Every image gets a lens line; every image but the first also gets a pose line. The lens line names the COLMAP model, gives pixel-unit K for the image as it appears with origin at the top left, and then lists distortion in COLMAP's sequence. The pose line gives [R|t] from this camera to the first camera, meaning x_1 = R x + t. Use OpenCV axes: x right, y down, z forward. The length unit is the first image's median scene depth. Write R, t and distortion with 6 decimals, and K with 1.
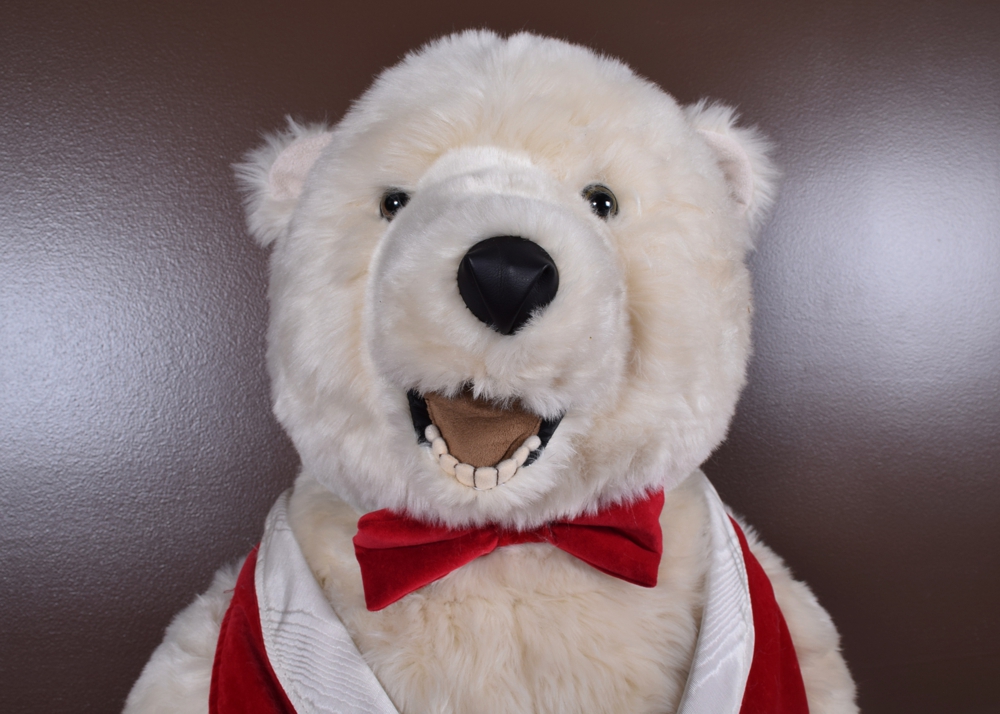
lens RADIAL K [[1007.8, 0, 510.1], [0, 1007.8, 363.2], [0, 0, 1]] dist [-0.081654, 0.000000]
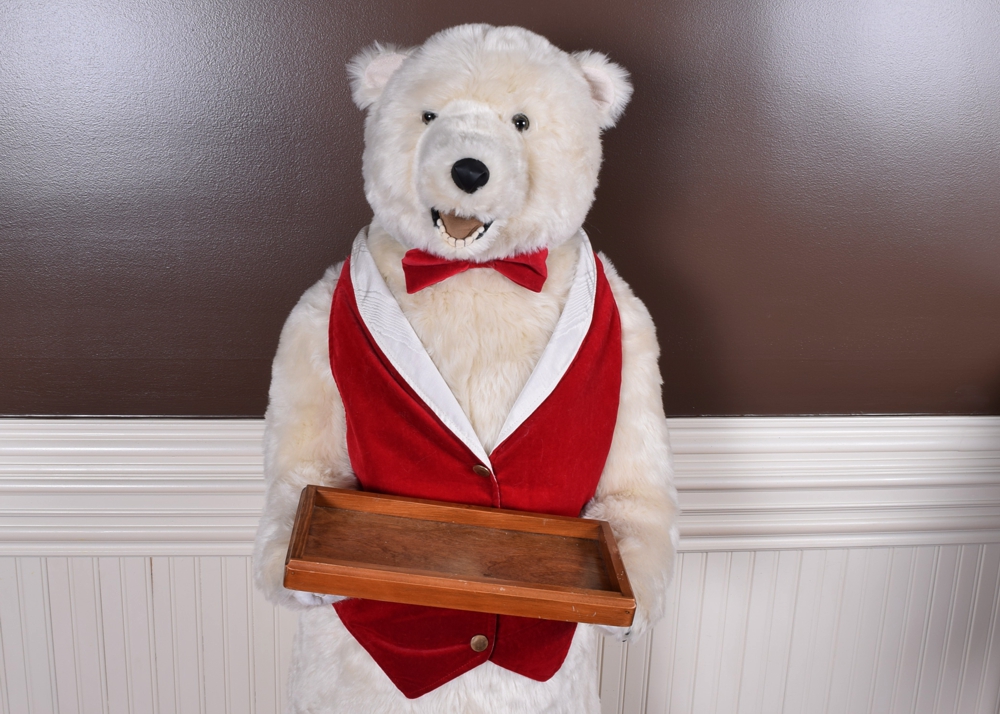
lens RADIAL K [[1007.8, 0, 497.2], [0, 1007.8, 349.7], [0, 0, 1]] dist [-0.081654, 0.000000]
pose [[0.996948, 0.075609, -0.019442, 0.110090], [-0.067225, 0.958040, 0.278639, -0.271463], [0.039694, -0.276481, 0.960199, -1.182814]]
